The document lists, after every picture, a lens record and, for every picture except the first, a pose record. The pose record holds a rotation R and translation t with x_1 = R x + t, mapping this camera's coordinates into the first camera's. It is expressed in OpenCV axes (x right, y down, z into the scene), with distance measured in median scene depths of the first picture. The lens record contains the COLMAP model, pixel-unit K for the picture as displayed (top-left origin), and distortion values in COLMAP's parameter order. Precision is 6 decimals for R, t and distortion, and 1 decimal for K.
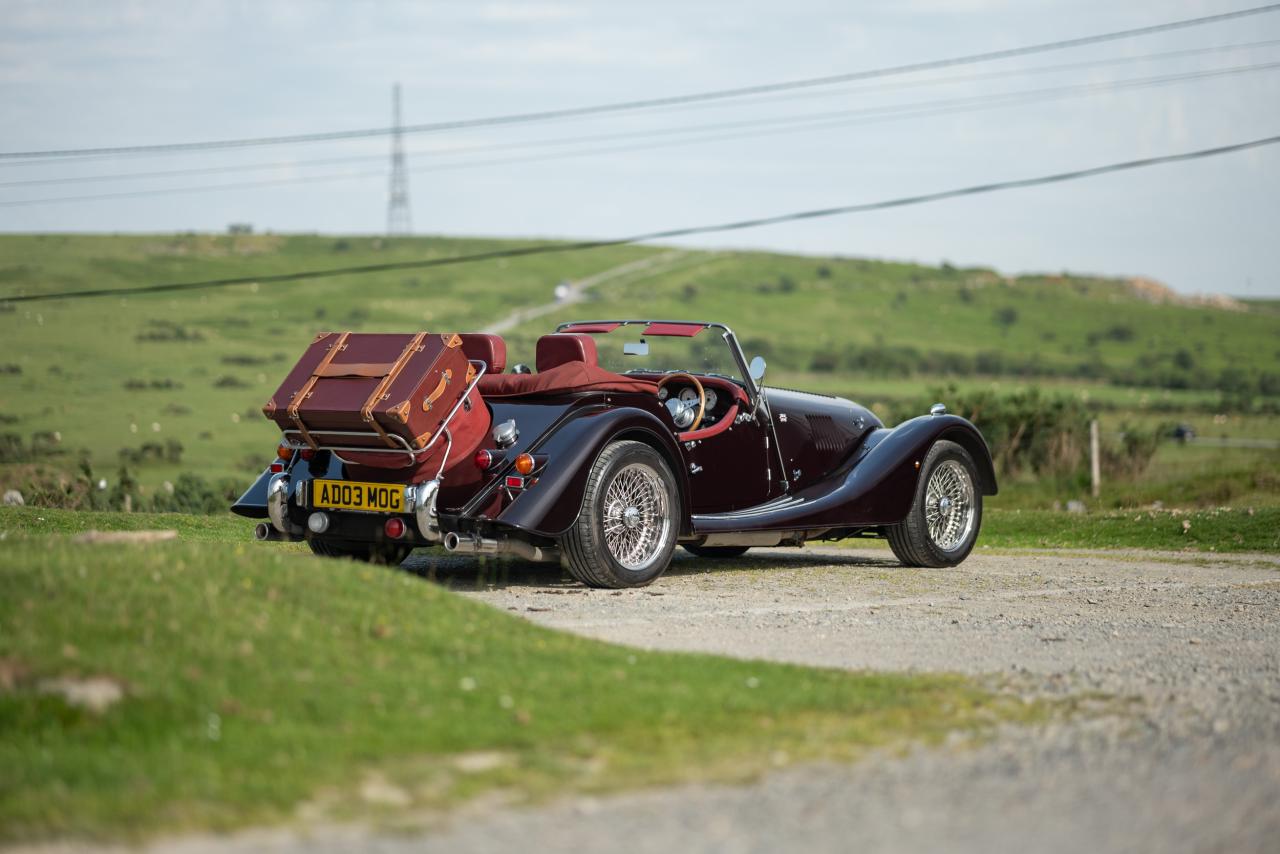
lens RADIAL K [[3124.4, 0, 640.0], [0, 3124.4, 427.0], [0, 0, 1]] dist [-0.025296, 0.273771]
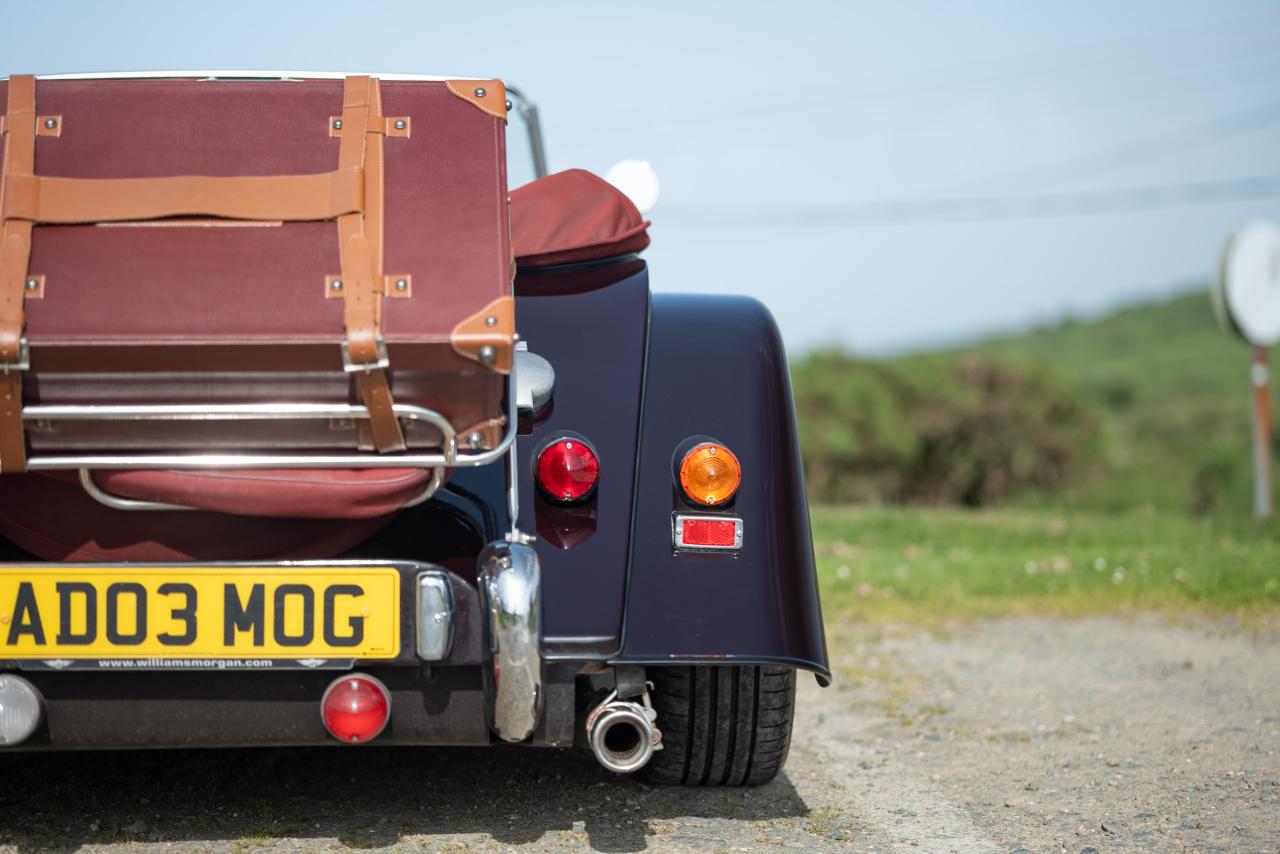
lens RADIAL K [[3124.4, 0, 640.0], [0, 3124.4, 427.0], [0, 0, 1]] dist [-0.025296, 0.273771]
pose [[0.720291, -0.050838, 0.691806, -0.252192], [0.022927, 0.998511, 0.049504, -0.009576], [-0.693293, -0.019796, 0.720384, 0.706798]]
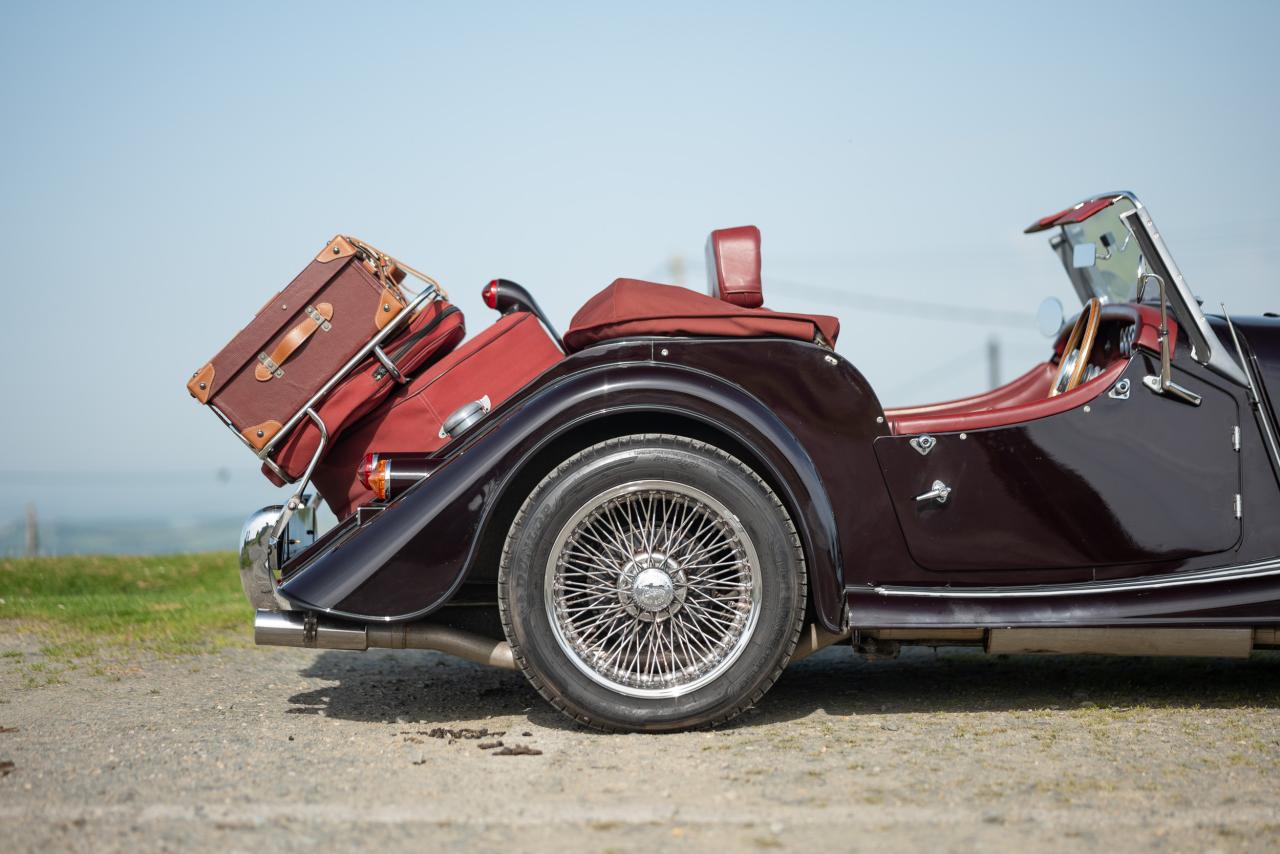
lens RADIAL K [[3124.4, 0, 640.0], [0, 3124.4, 427.0], [0, 0, 1]] dist [-0.025296, 0.273771]
pose [[0.637390, -0.011794, -0.770451, 0.356801], [0.004674, 0.999924, -0.011440, 0.008508], [0.770528, 0.003690, 0.637396, 0.651638]]
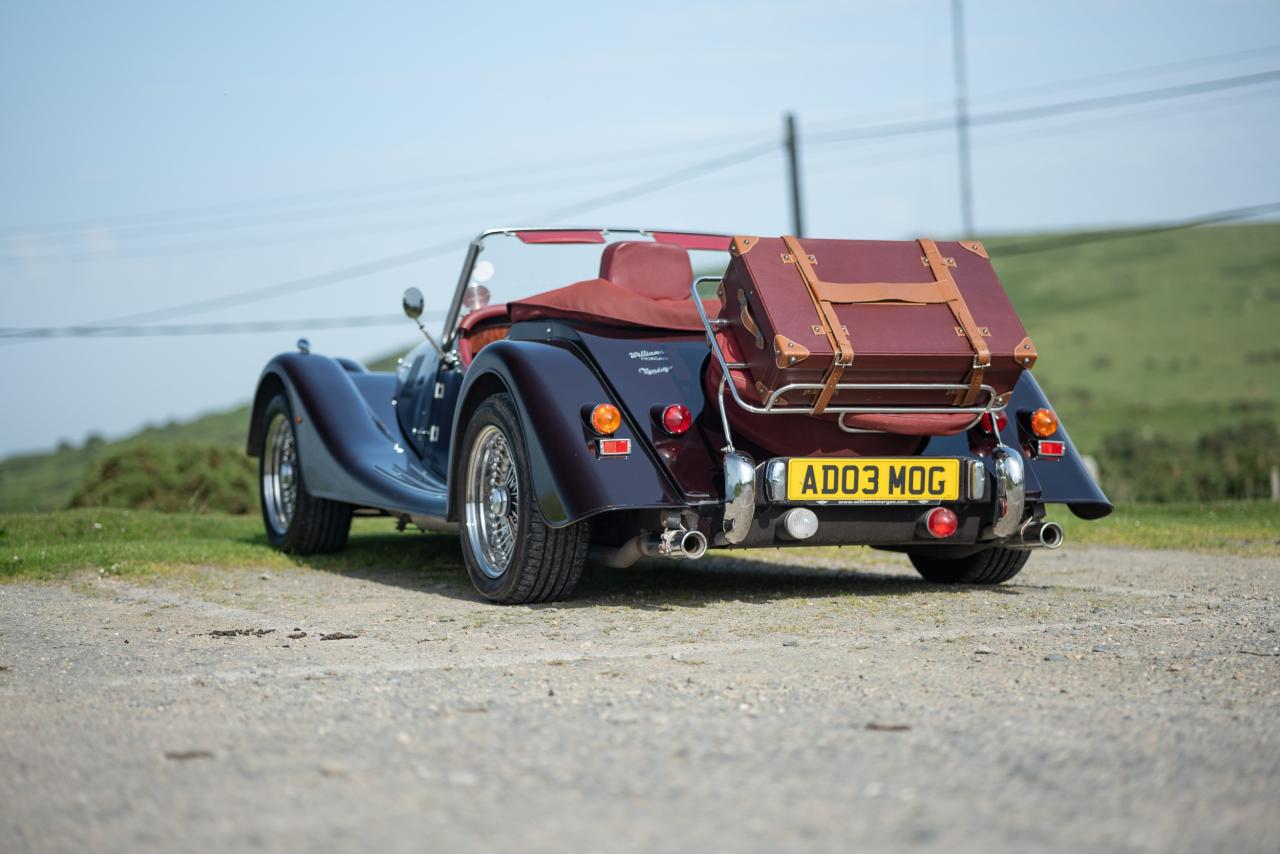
lens RADIAL K [[3124.4, 0, 640.0], [0, 3124.4, 427.0], [0, 0, 1]] dist [-0.025296, 0.273771]
pose [[0.474508, -0.023750, 0.879931, -0.667245], [0.019952, 0.999669, 0.016222, -0.001197], [-0.880025, 0.009859, 0.474825, 0.681666]]
